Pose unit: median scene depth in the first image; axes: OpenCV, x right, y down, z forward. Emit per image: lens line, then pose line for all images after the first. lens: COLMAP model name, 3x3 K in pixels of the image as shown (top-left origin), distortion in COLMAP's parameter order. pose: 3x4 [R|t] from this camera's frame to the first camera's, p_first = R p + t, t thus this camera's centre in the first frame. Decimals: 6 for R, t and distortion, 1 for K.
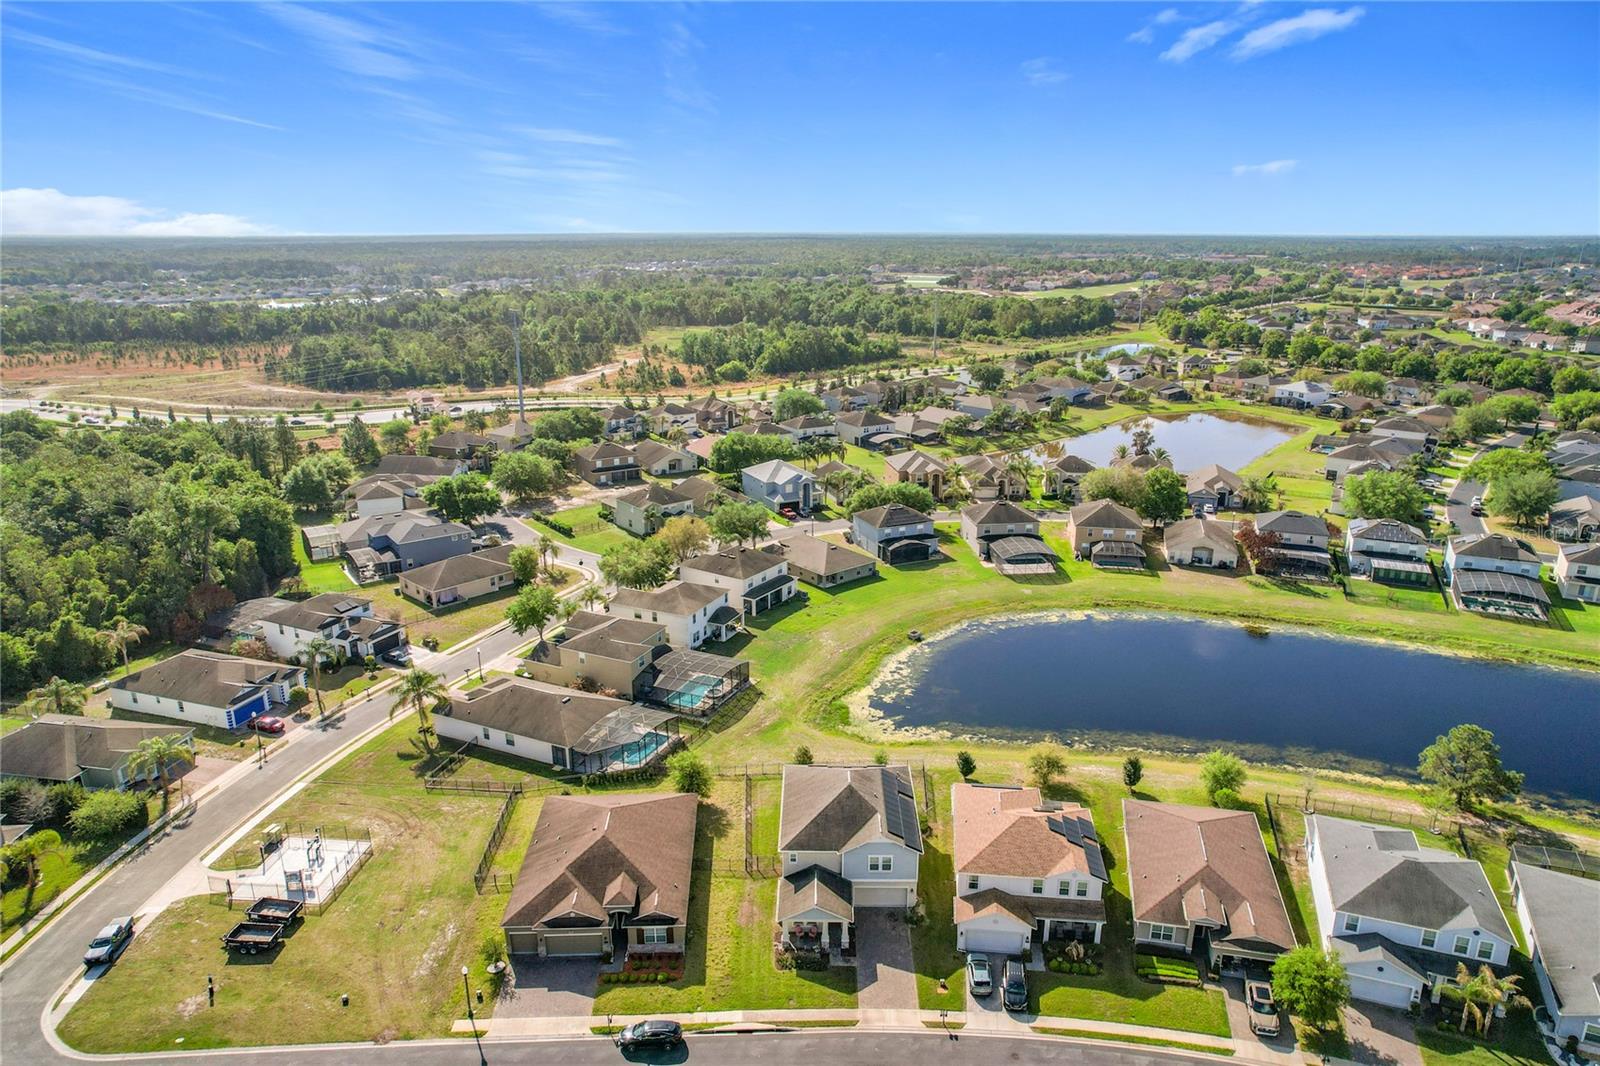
lens RADIAL K [[1014.6, 0, 810.8], [0, 1014.6, 538.9], [0, 0, 1]] dist [-0.065649, 0.076816]
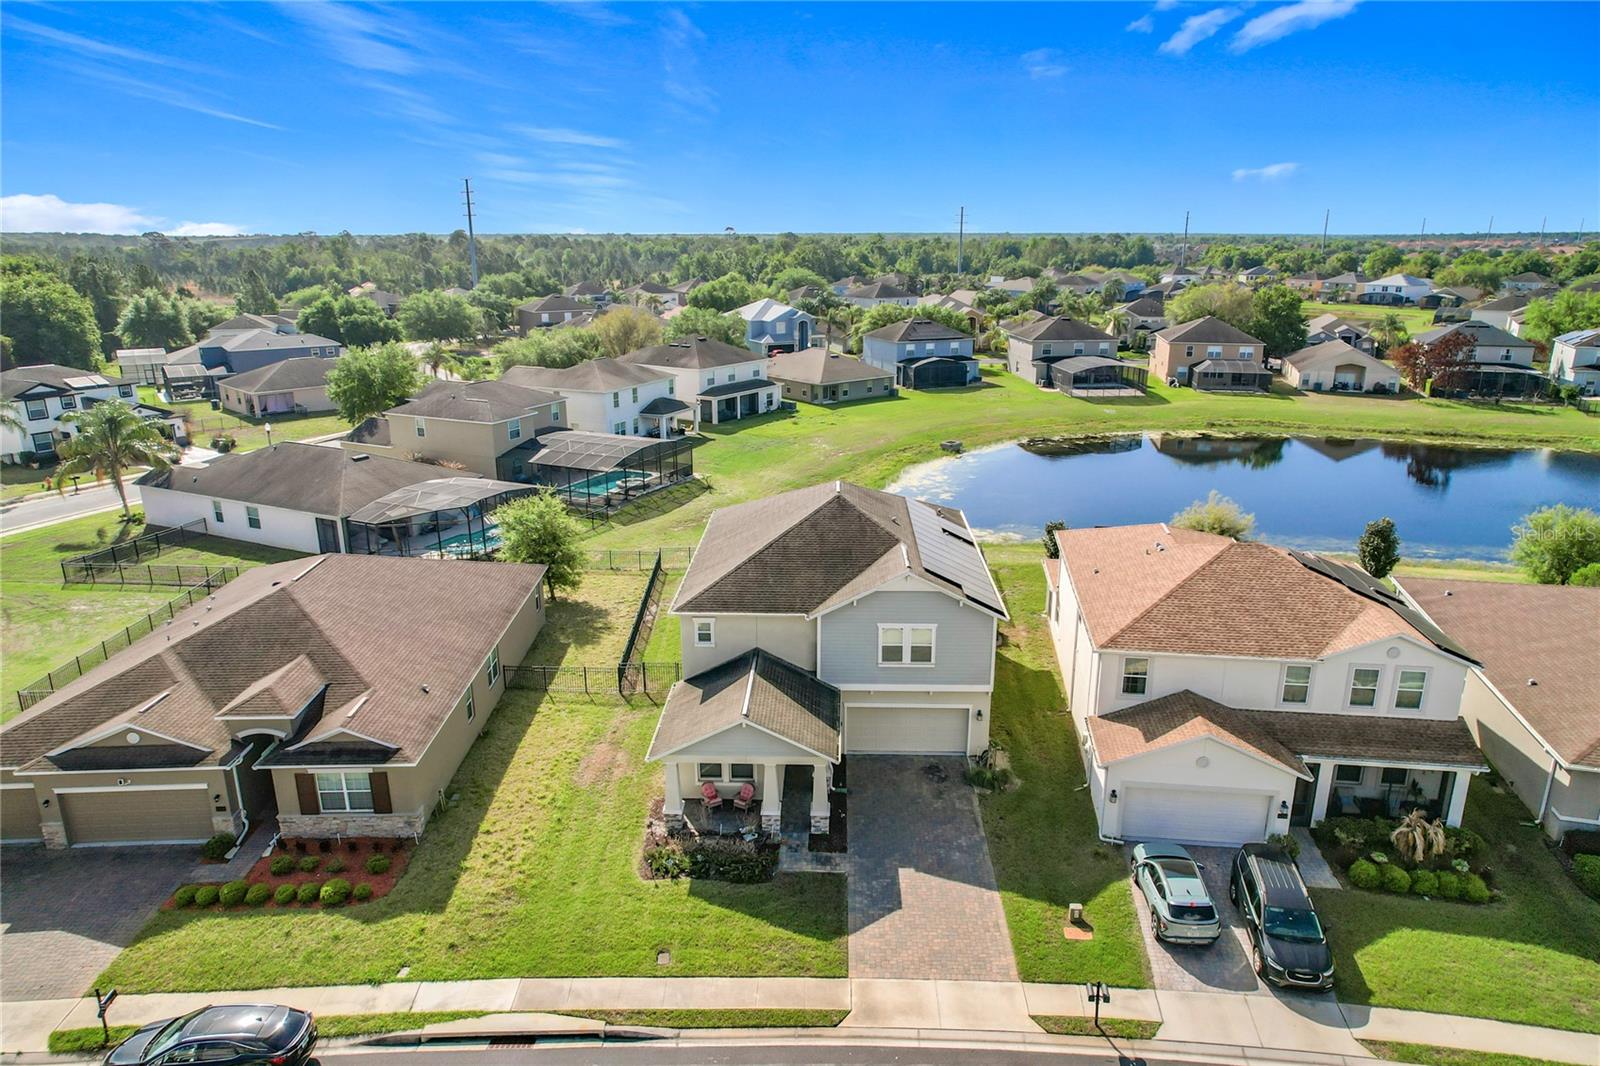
lens RADIAL K [[1016.6, 0, 810.3], [0, 1016.6, 526.1], [0, 0, 1]] dist [-0.053082, 0.078994]
pose [[0.999857, 0.003208, -0.016604, 0.036222], [-0.003502, 0.999838, -0.017678, 0.289182], [0.016545, 0.017734, 0.999706, 0.588548]]
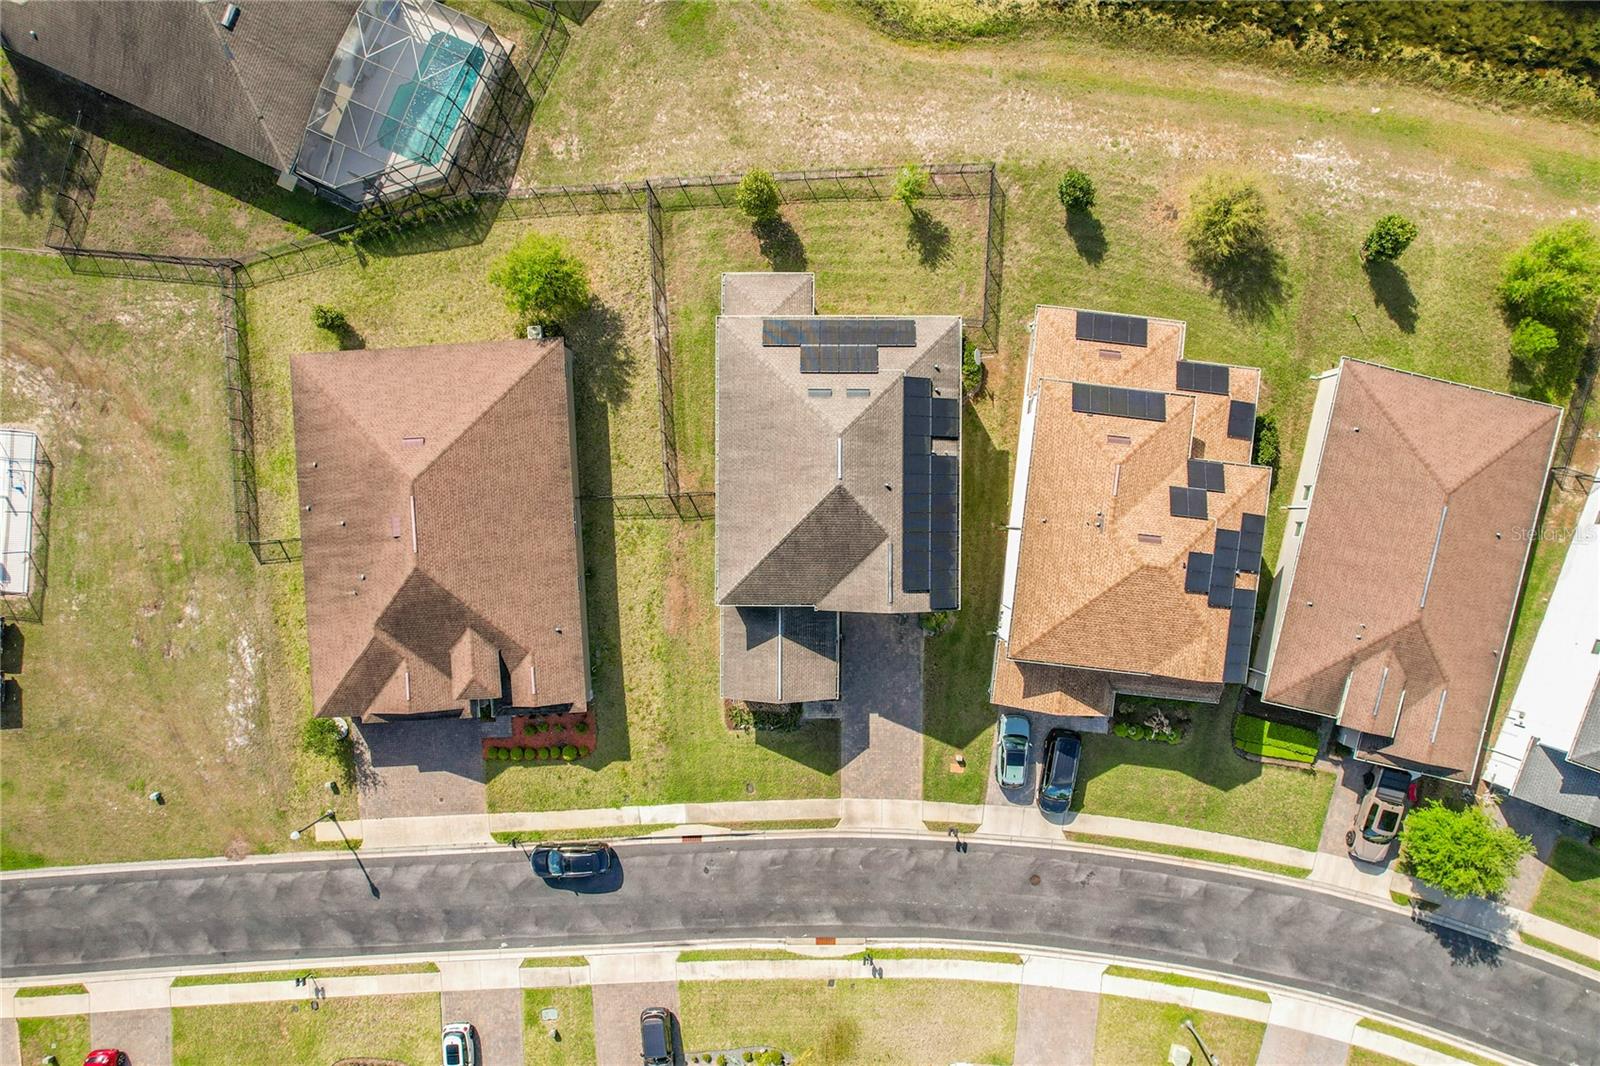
lens RADIAL K [[1021.8, 0, 811.9], [0, 1021.8, 534.8], [0, 0, 1]] dist [-0.084673, 0.080465]
pose [[0.999957, -0.004994, -0.007808, 0.030383], [0.008891, 0.278965, 0.960260, -0.285660], [-0.002618, -0.960288, 0.278998, 0.900106]]
